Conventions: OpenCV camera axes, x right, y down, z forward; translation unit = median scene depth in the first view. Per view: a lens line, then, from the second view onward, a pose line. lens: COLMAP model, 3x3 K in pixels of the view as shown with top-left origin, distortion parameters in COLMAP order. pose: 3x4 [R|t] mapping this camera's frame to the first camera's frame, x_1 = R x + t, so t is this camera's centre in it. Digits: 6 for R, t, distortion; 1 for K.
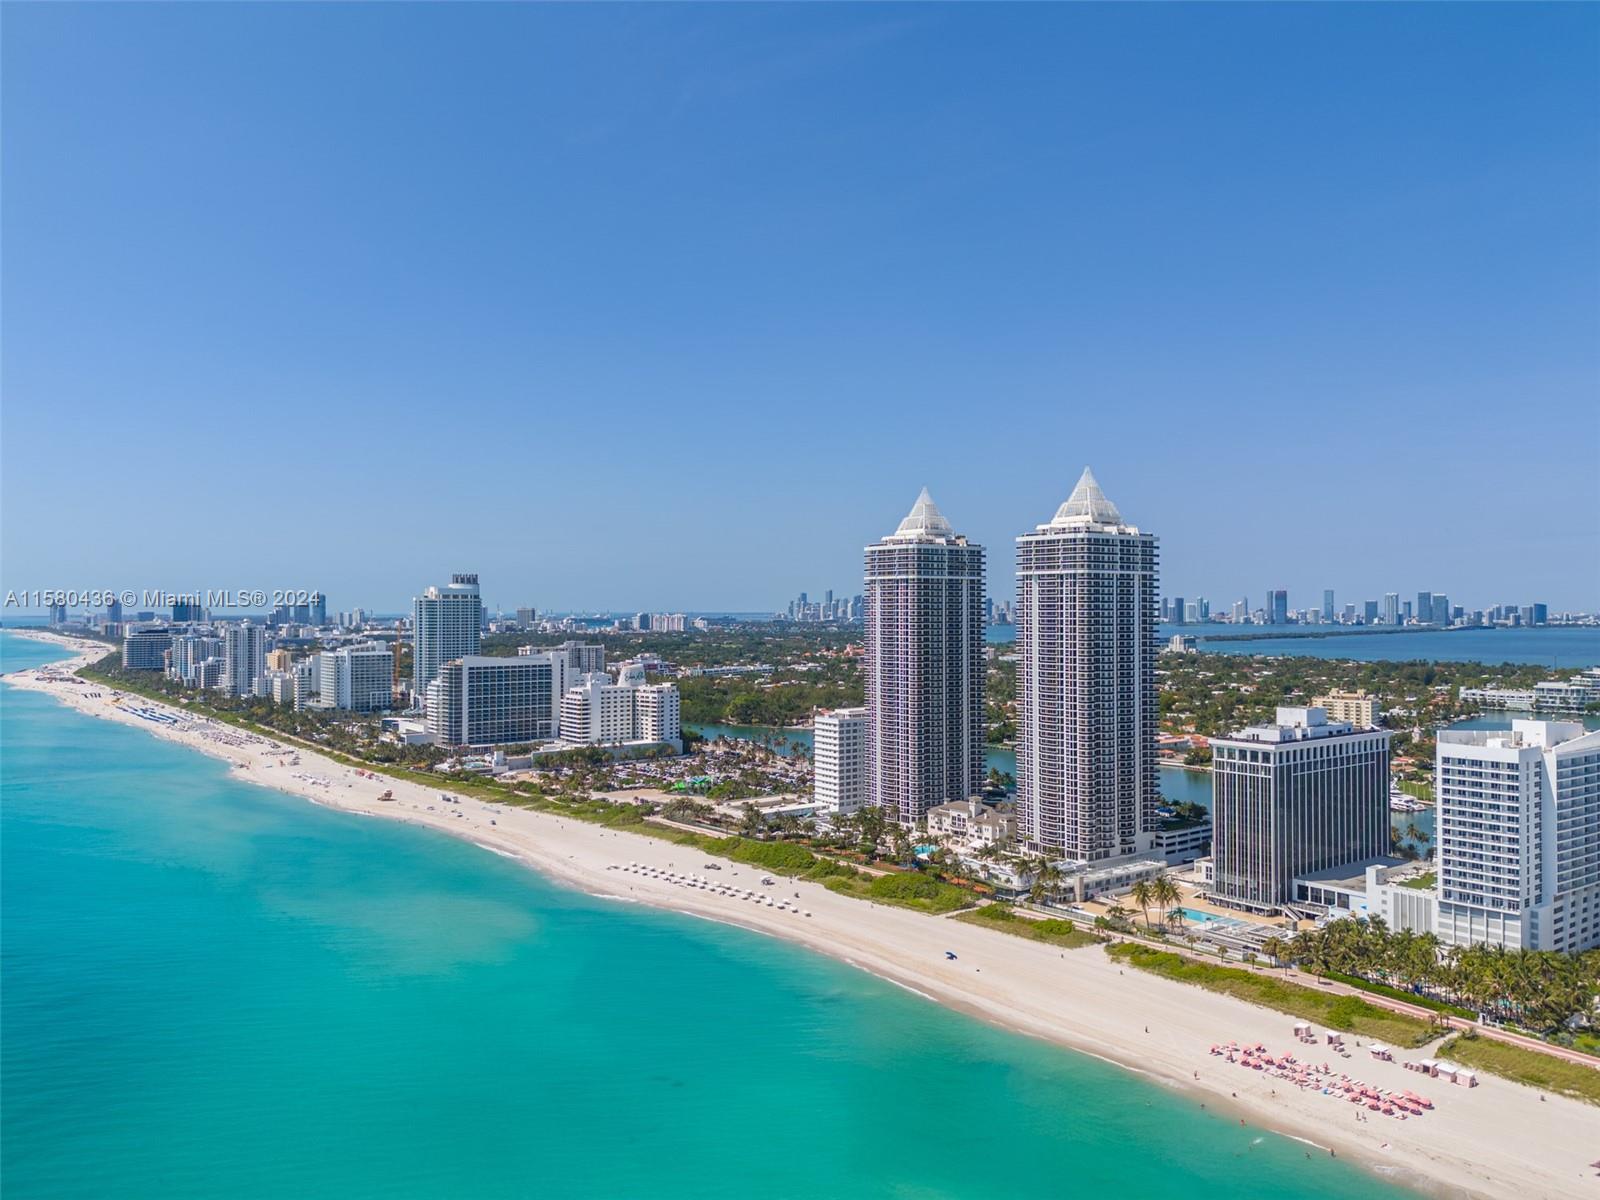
lens RADIAL K [[1182.8, 0, 810.0], [0, 1182.8, 598.9], [0, 0, 1]] dist [0.144213, -0.228619]
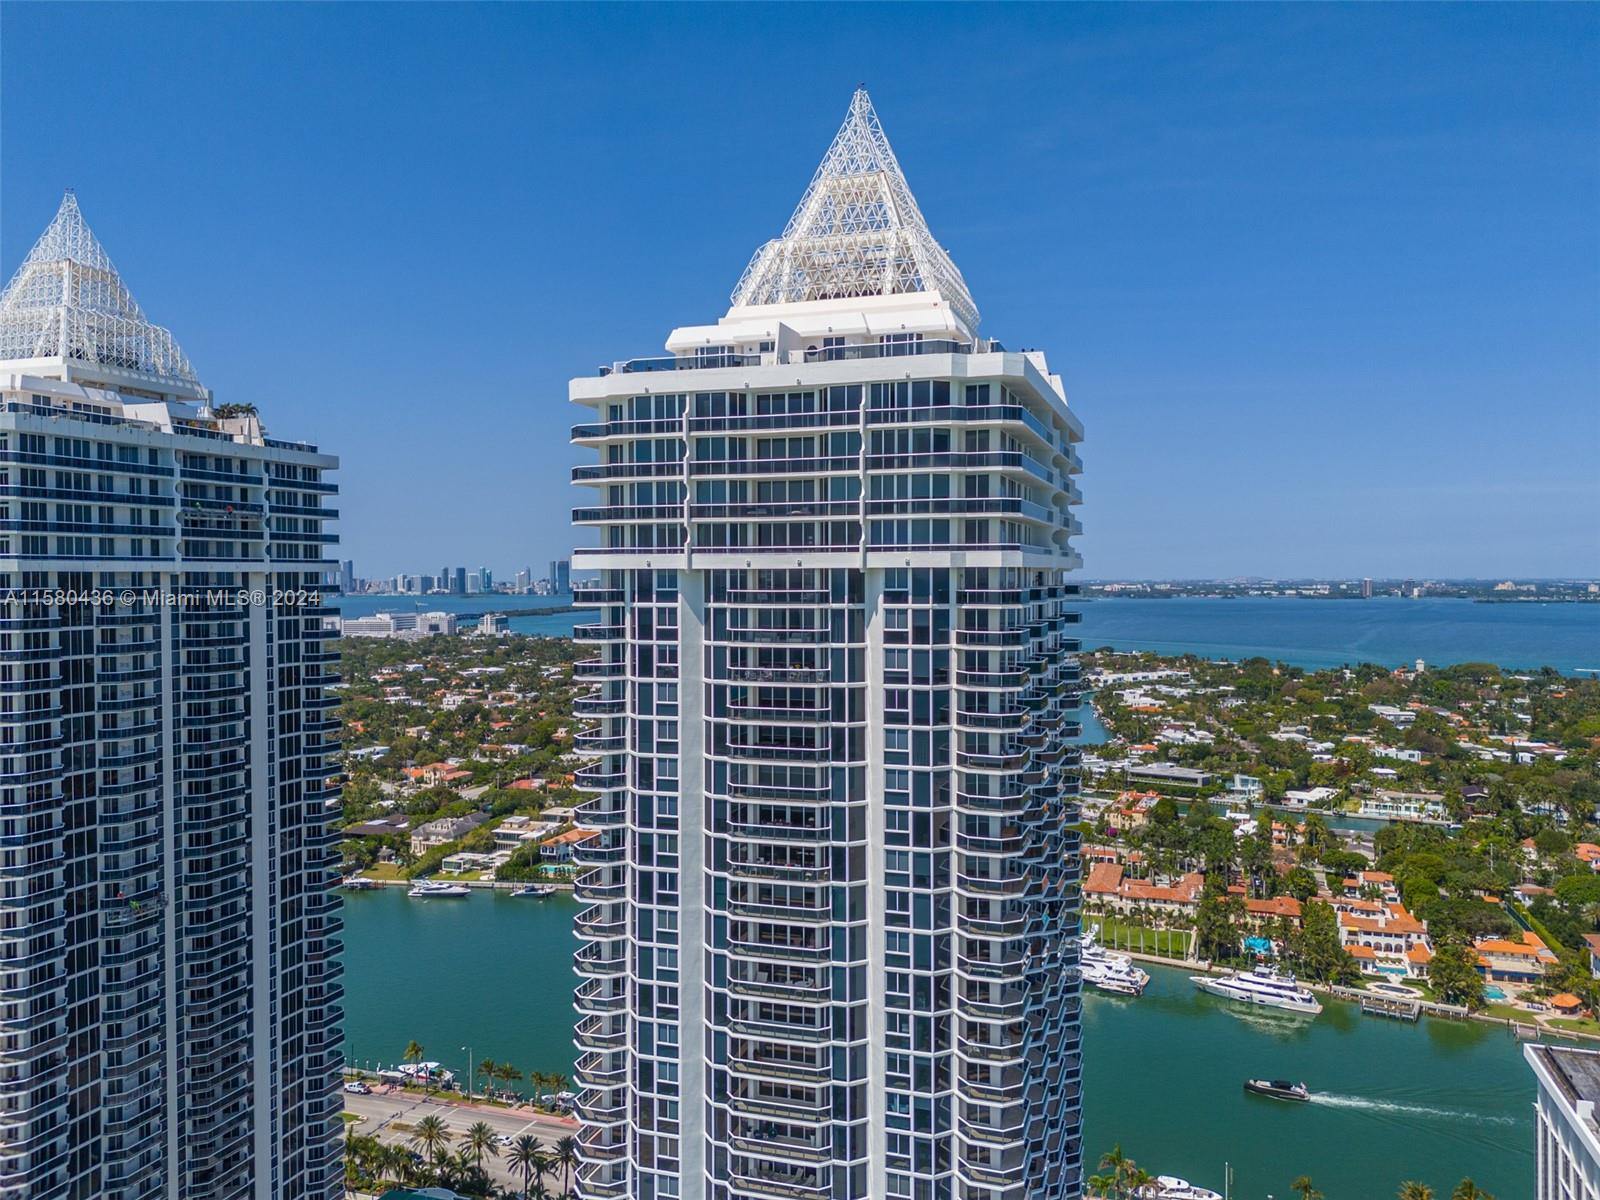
lens RADIAL K [[1185.3, 0, 800.0], [0, 1185.3, 600.0], [0, 0, 1]] dist [0.069284, -0.075117]
pose [[0.832331, -0.013878, 0.554105, 0.095942], [-0.001493, 0.999627, 0.027279, -0.020757], [-0.554277, -0.023533, 0.831999, 0.817626]]
